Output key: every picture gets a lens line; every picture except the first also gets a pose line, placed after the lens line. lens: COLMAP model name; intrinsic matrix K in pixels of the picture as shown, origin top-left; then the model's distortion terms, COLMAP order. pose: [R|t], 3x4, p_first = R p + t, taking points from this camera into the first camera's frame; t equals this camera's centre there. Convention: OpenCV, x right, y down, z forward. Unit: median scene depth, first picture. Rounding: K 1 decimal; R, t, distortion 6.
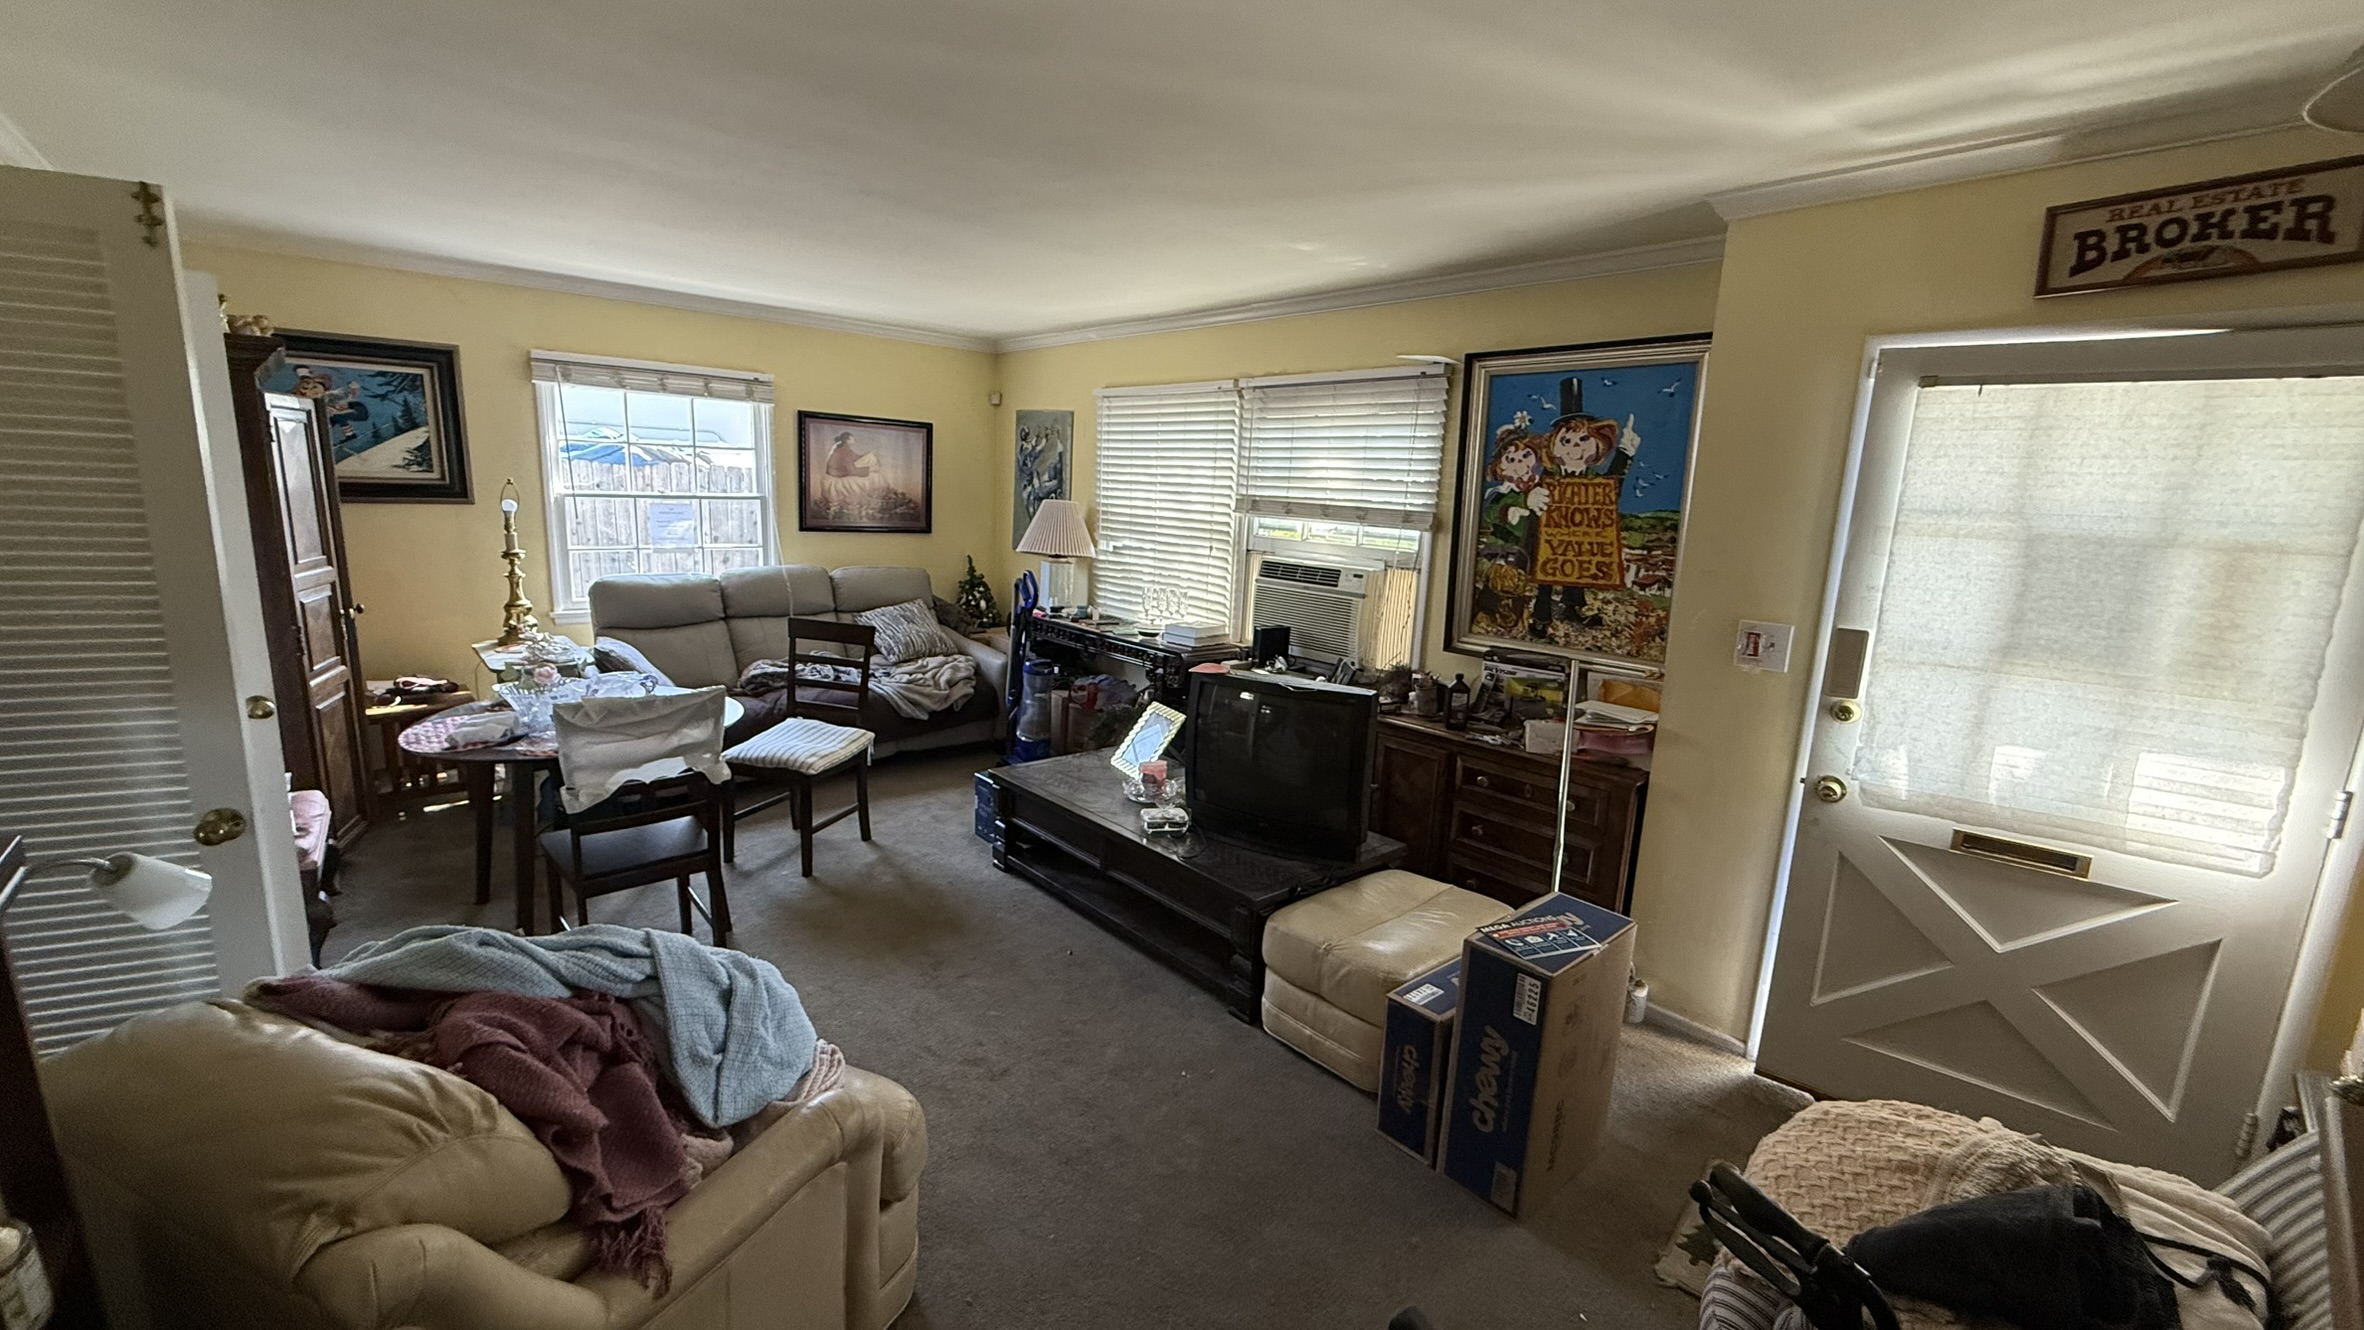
lens RADIAL K [[961.6, 0, 1182.0], [0, 961.6, 665.0], [0, 0, 1]] dist [0.000863, 0.000000]
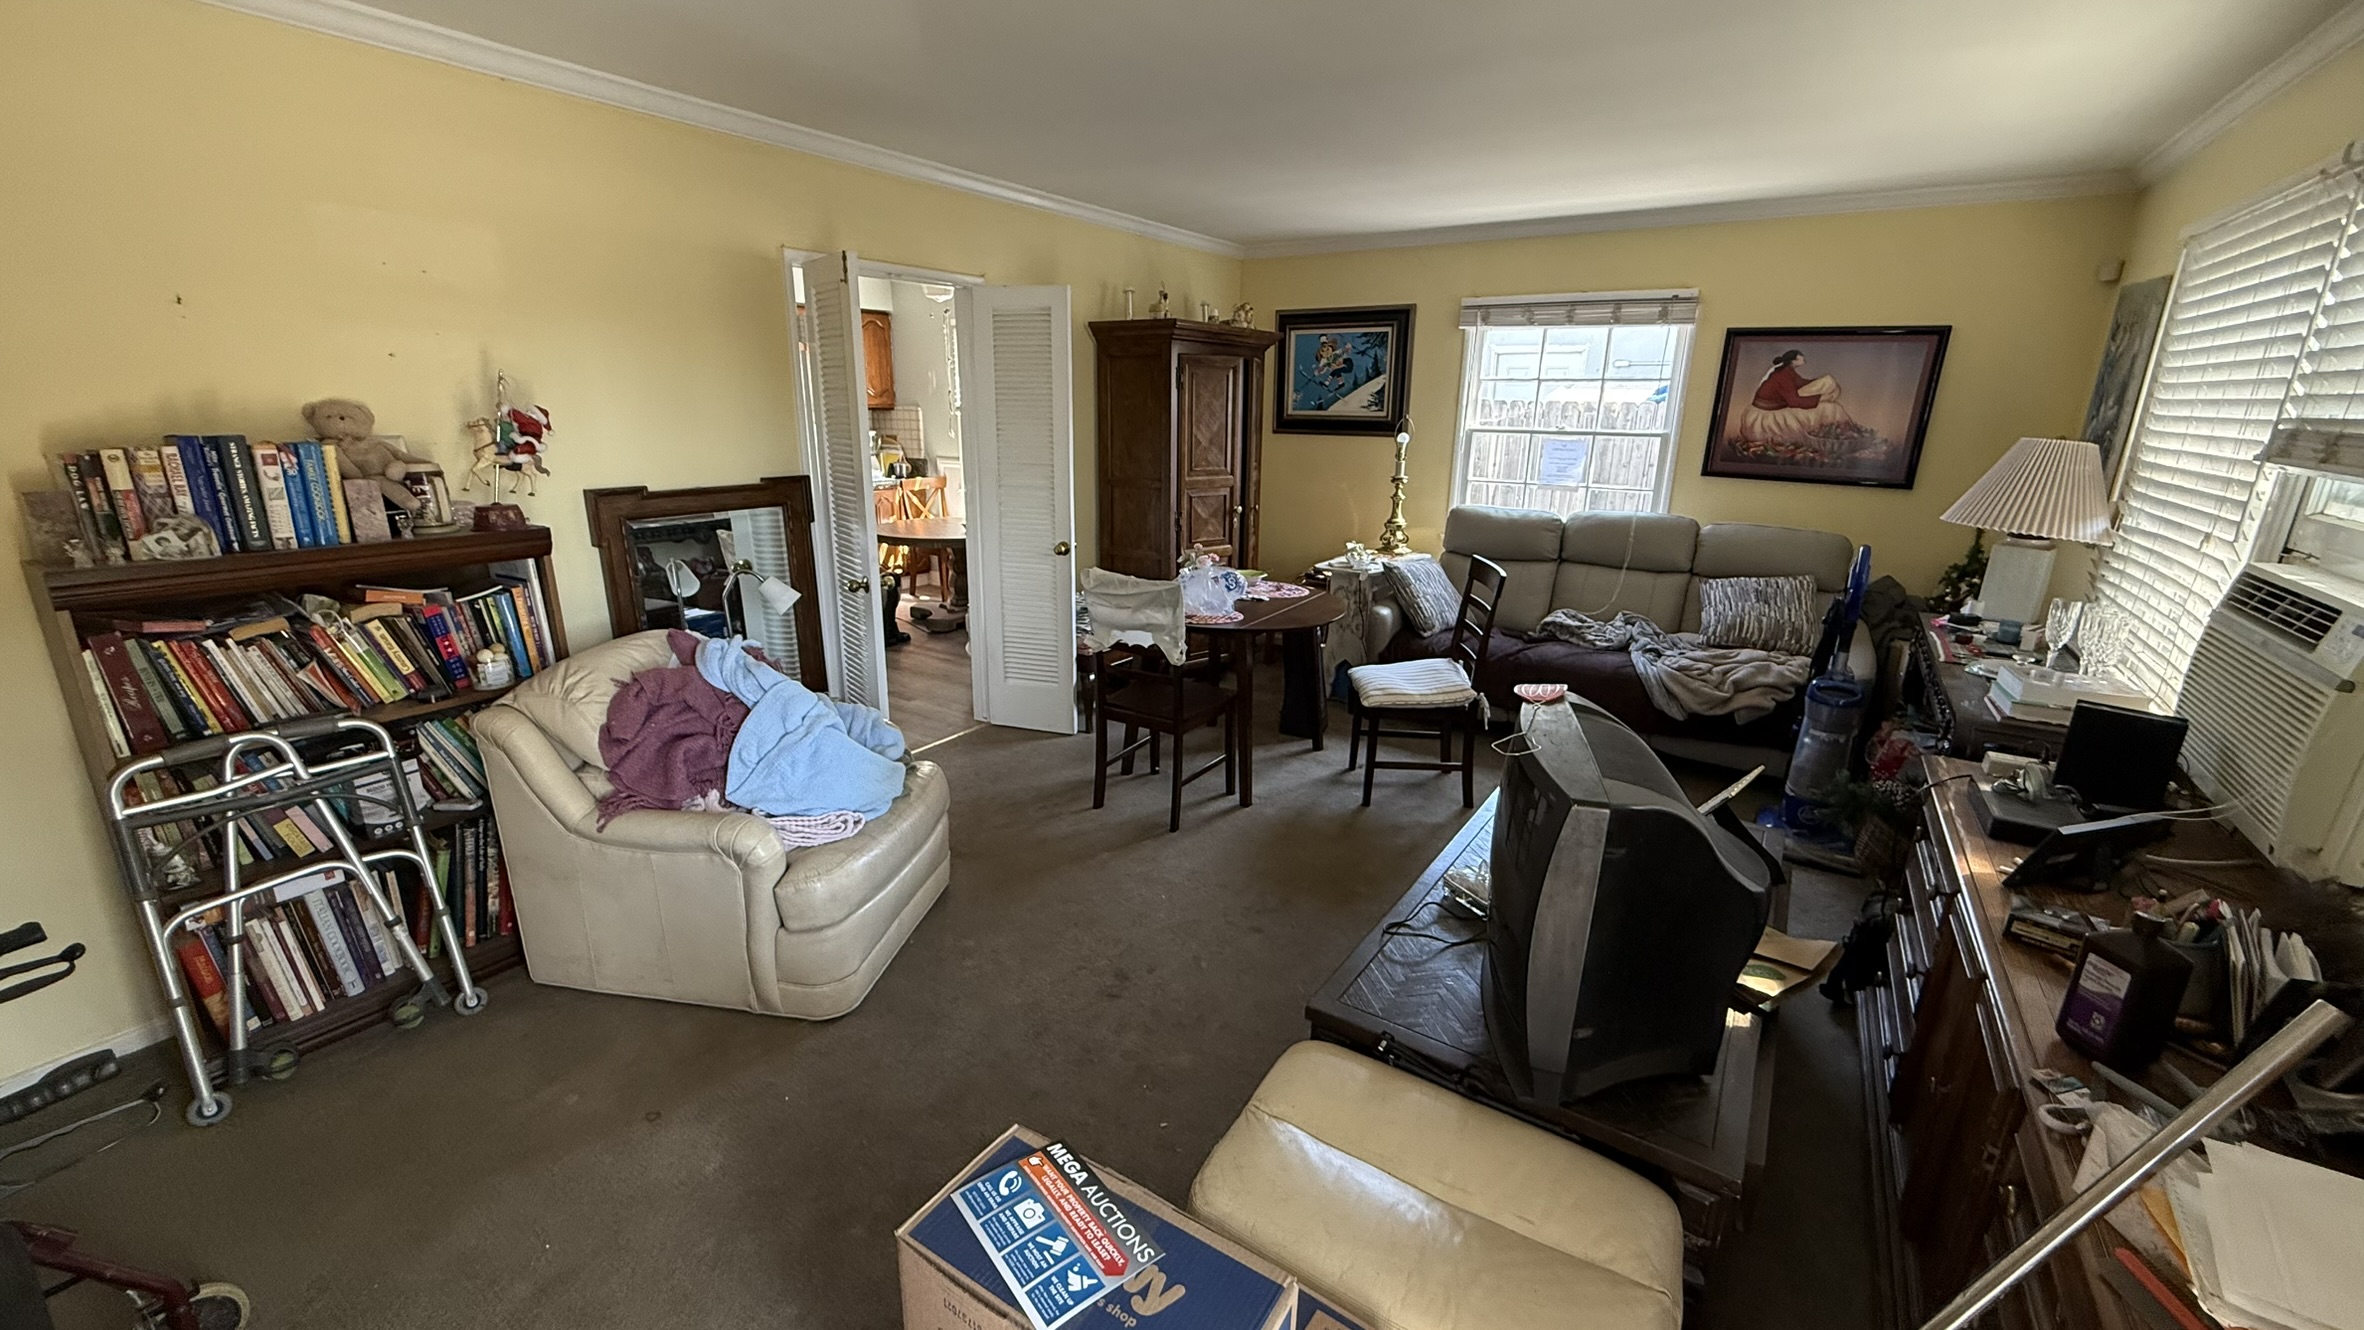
lens RADIAL K [[961.6, 0, 1182.0], [0, 961.6, 665.0], [0, 0, 1]] dist [0.000863, 0.000000]
pose [[0.229871, 0.225516, -0.946732, 0.386864], [-0.184634, 0.965221, 0.185090, -0.058493], [0.955547, 0.132252, 0.263514, 0.421320]]
